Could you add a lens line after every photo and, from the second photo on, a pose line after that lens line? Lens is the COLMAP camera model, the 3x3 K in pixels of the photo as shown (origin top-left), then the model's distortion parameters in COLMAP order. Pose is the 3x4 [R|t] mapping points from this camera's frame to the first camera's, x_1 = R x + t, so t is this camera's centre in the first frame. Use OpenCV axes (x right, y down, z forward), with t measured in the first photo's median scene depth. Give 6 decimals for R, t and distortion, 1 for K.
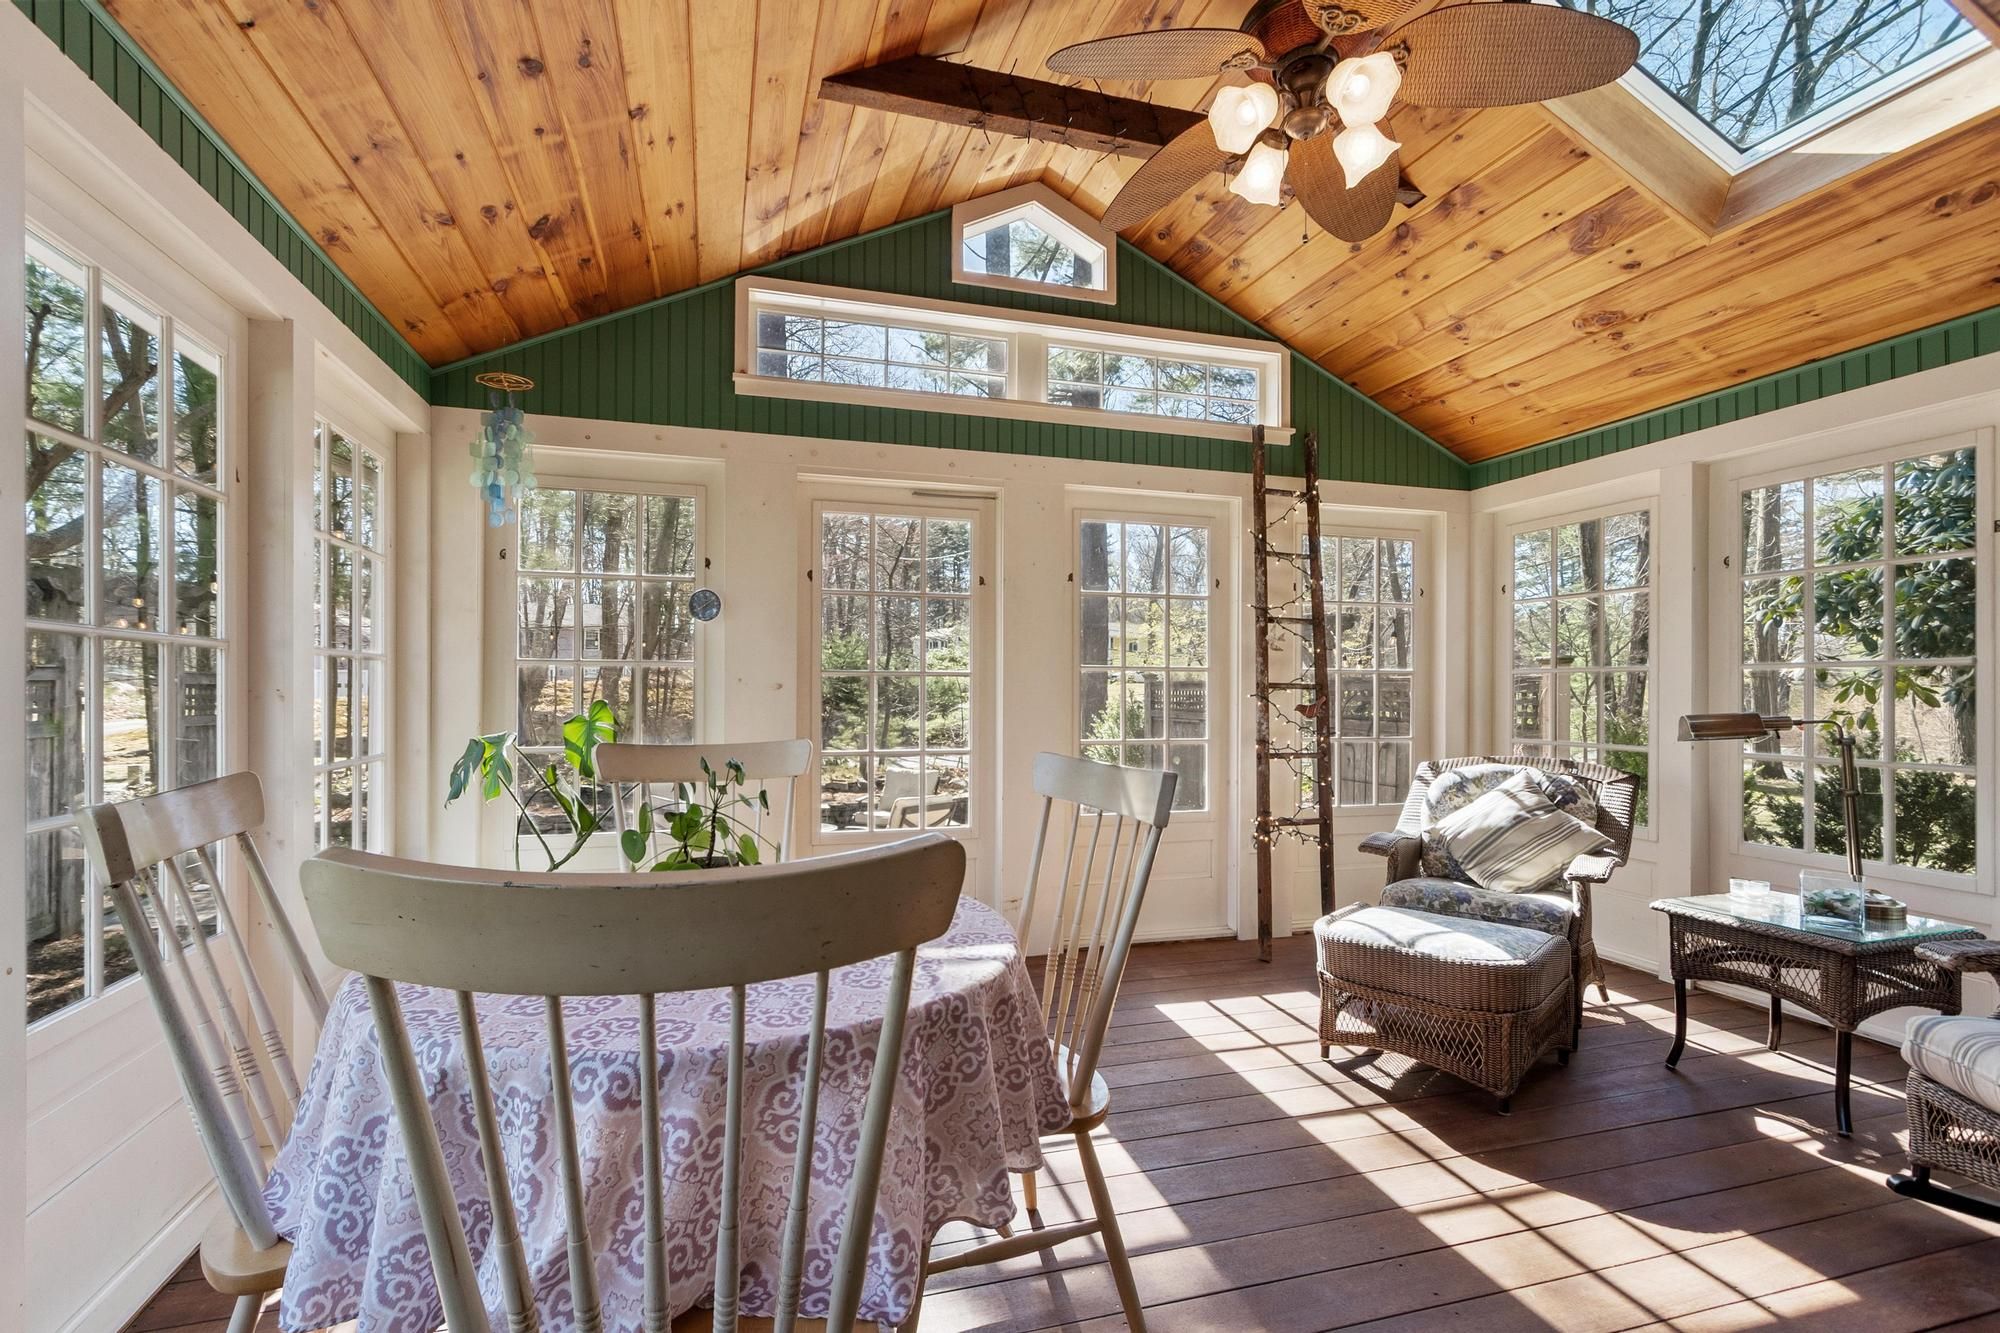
lens RADIAL K [[884.1, 0, 992.2], [0, 884.1, 684.8], [0, 0, 1]] dist [0.006142, -0.000177]
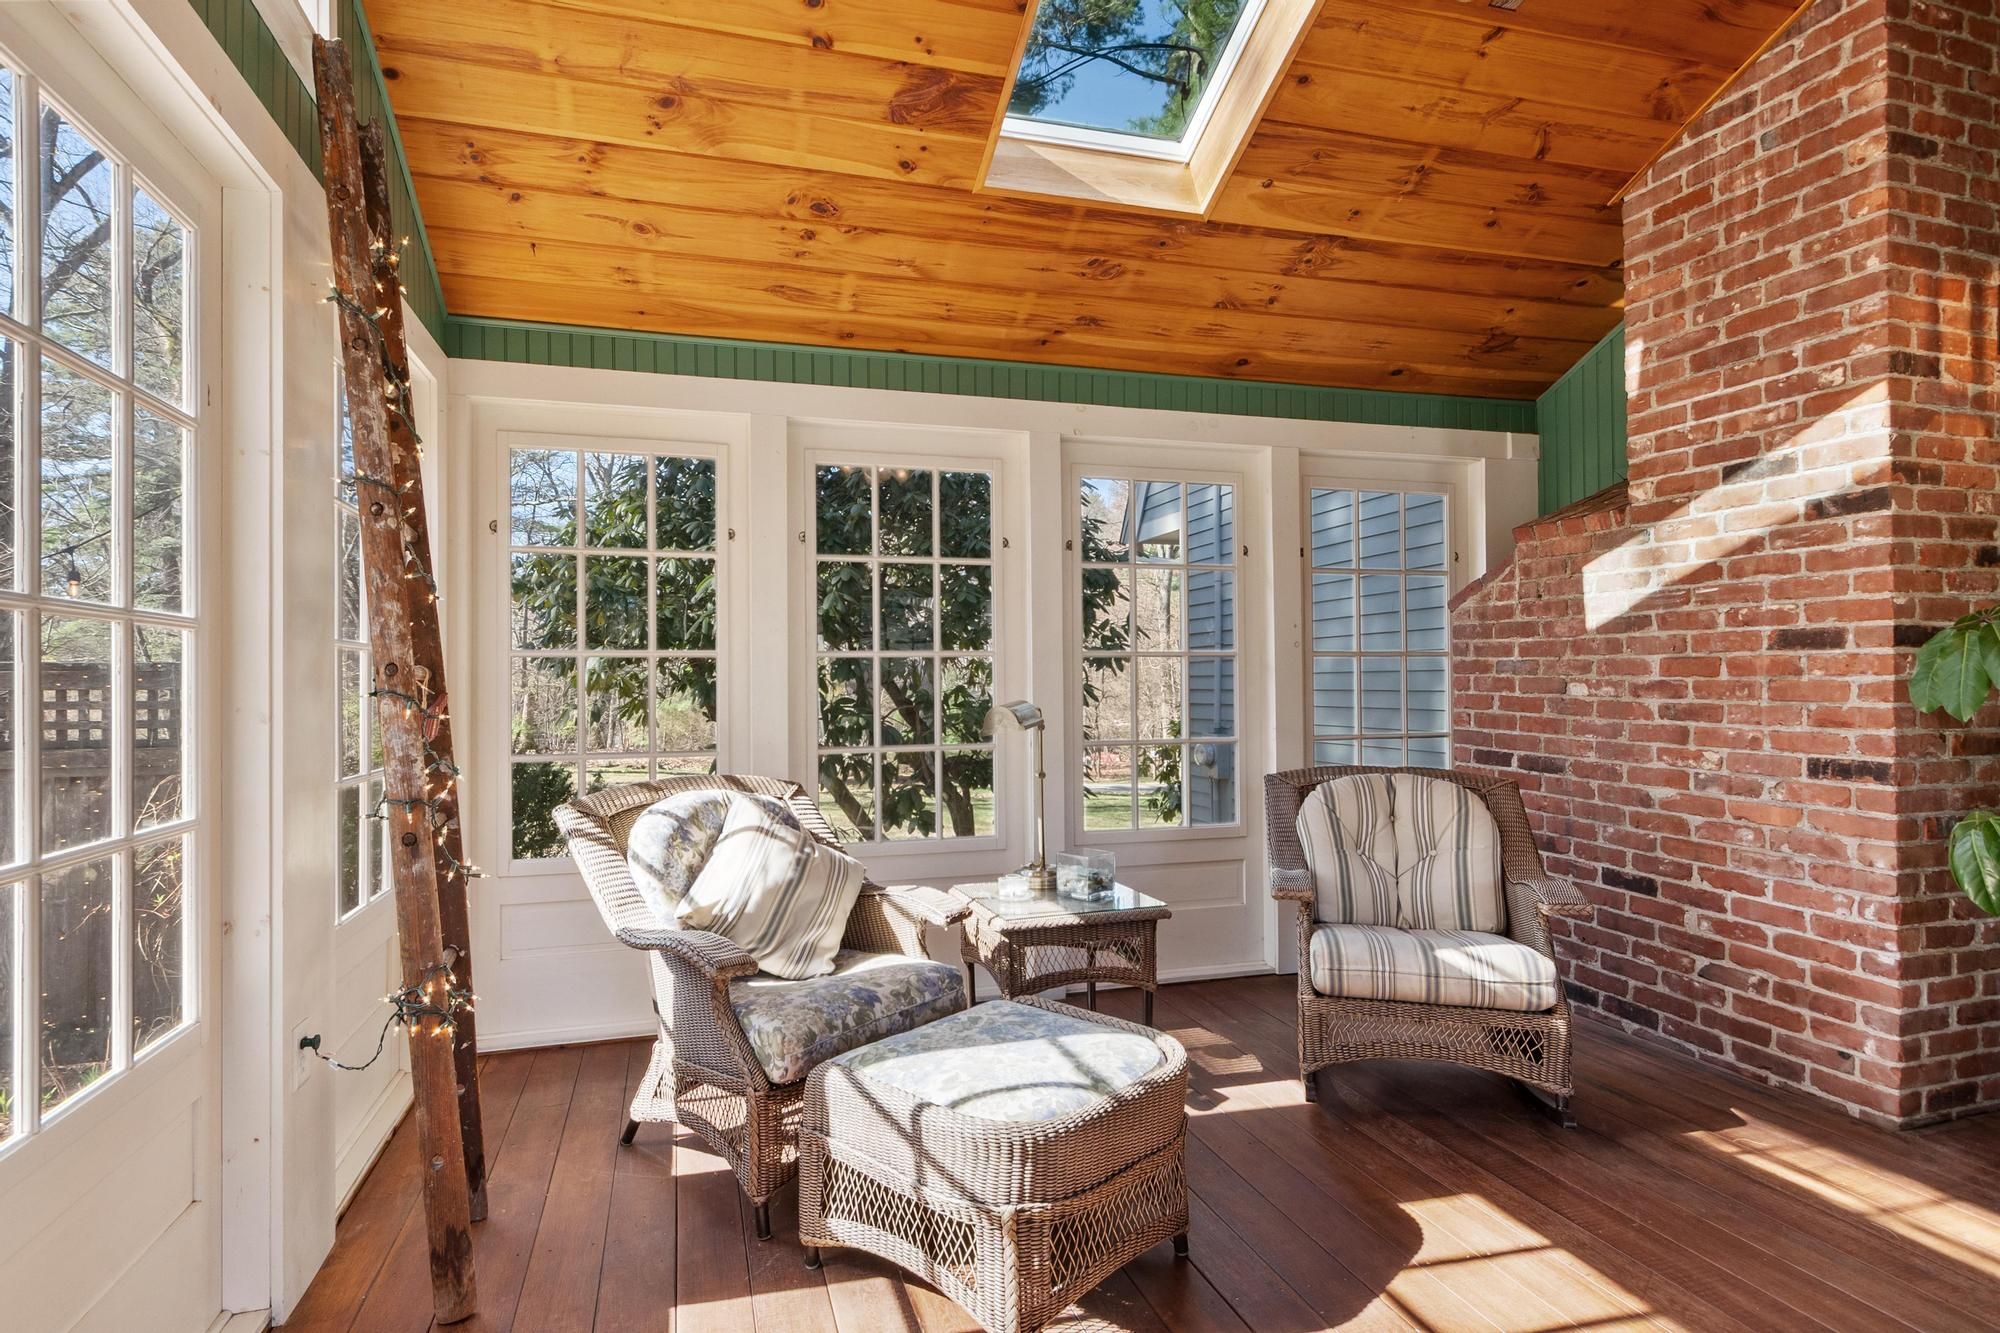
lens RADIAL K [[1014.5, 0, 942.8], [0, 1014.5, 673.6], [0, 0, 1]] dist [0.001361, 0.000644]
pose [[0.031456, 0.010047, 0.999455, -0.217046], [-0.001388, 0.999949, -0.010009, 0.009931], [-0.999504, -0.001072, 0.031468, 0.930655]]
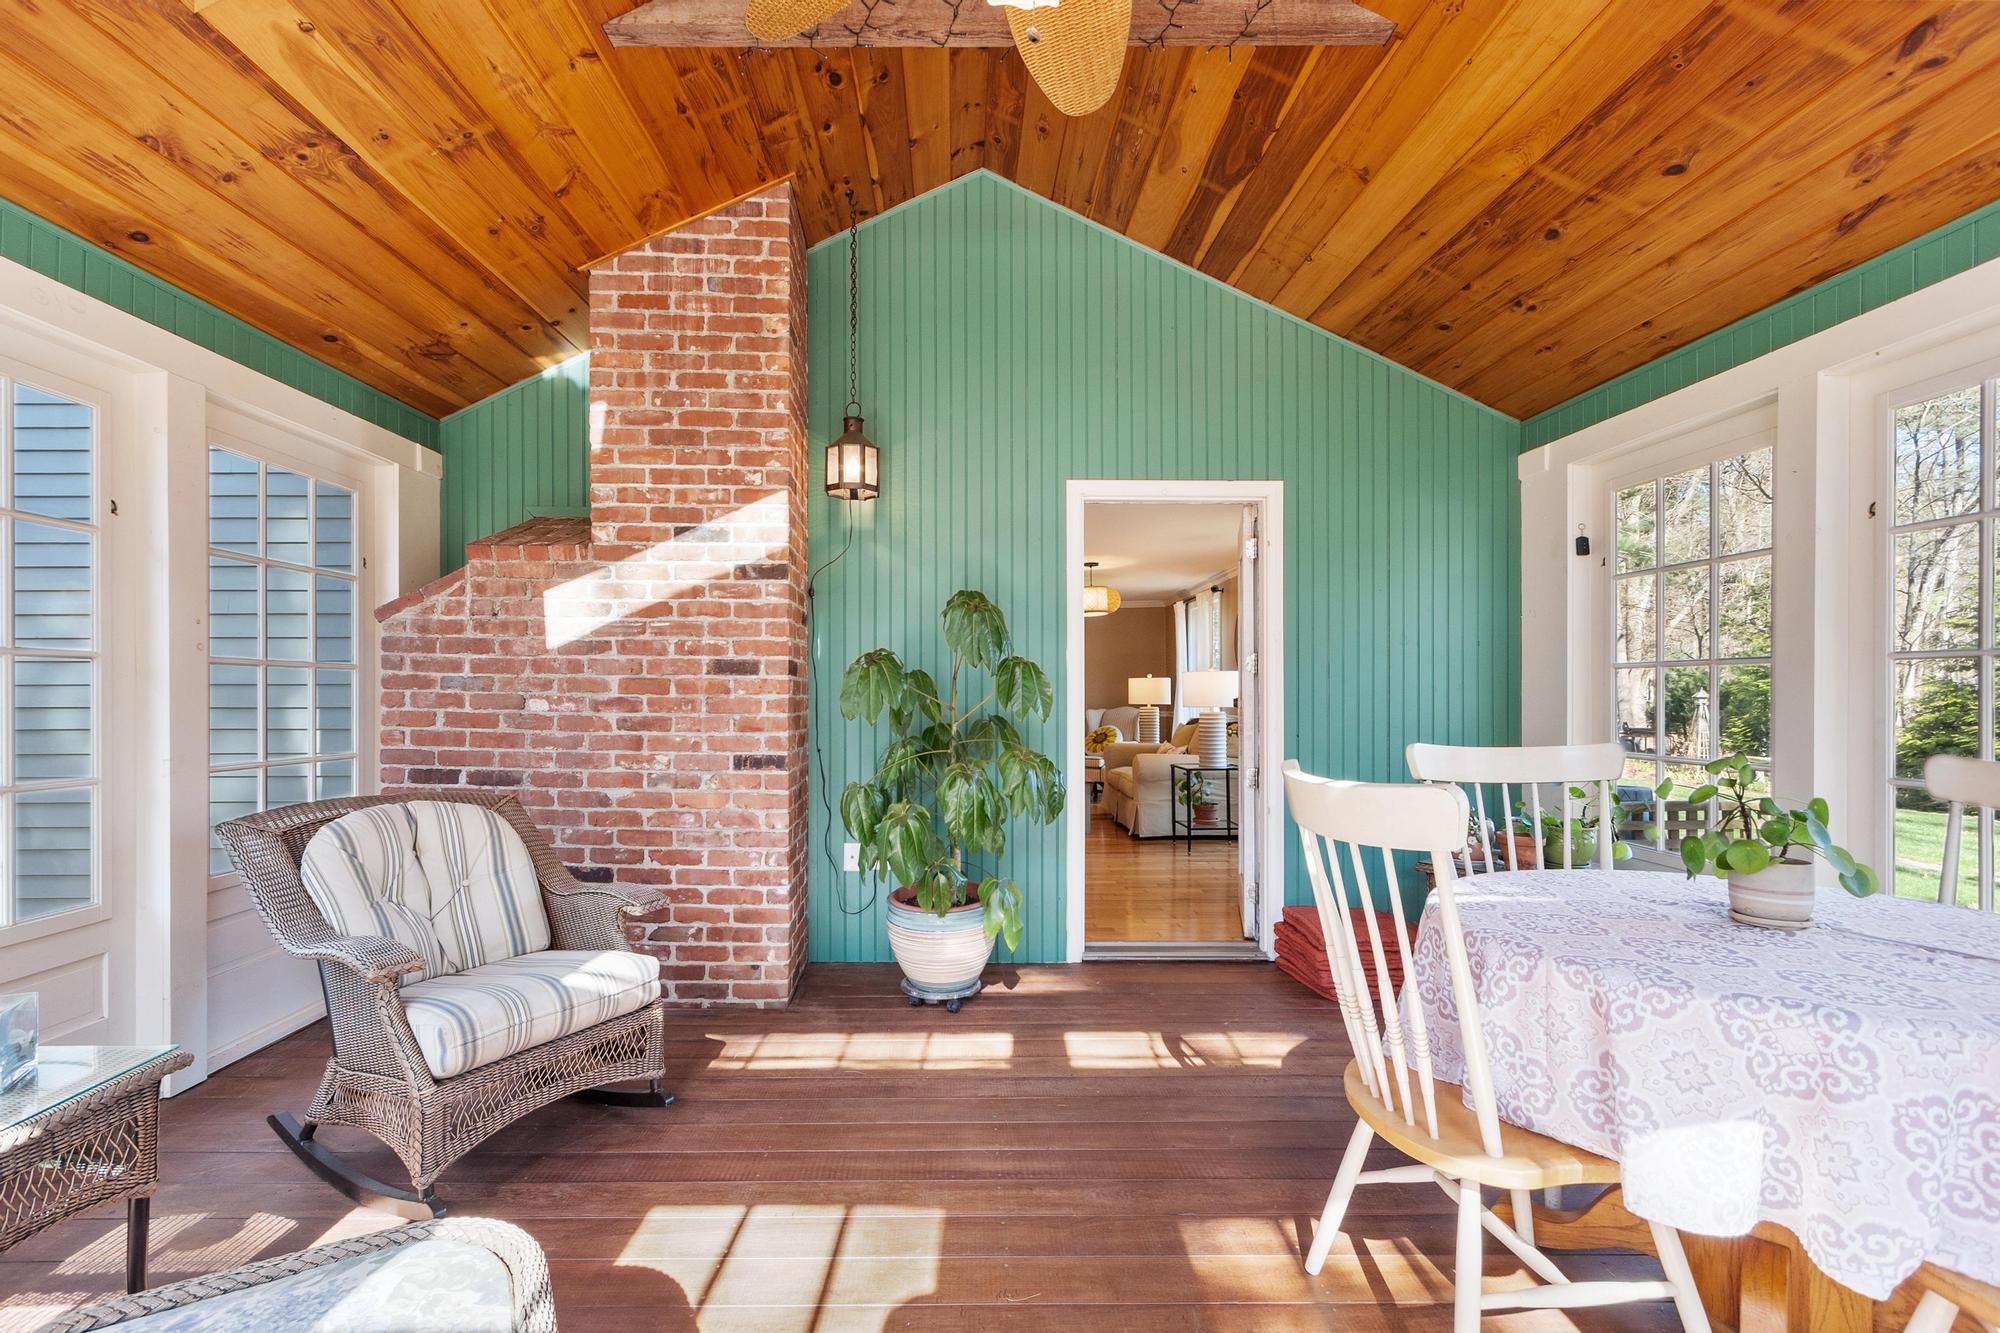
lens RADIAL K [[884.1, 0, 967.4], [0, 884.1, 695.2], [0, 0, 1]] dist [0.006142, -0.000177]
pose [[-0.960697, 0.000369, 0.277599, 0.141498], [-0.002090, 0.999961, -0.008559, 0.011311], [-0.277591, -0.008803, -0.960659, 1.130572]]
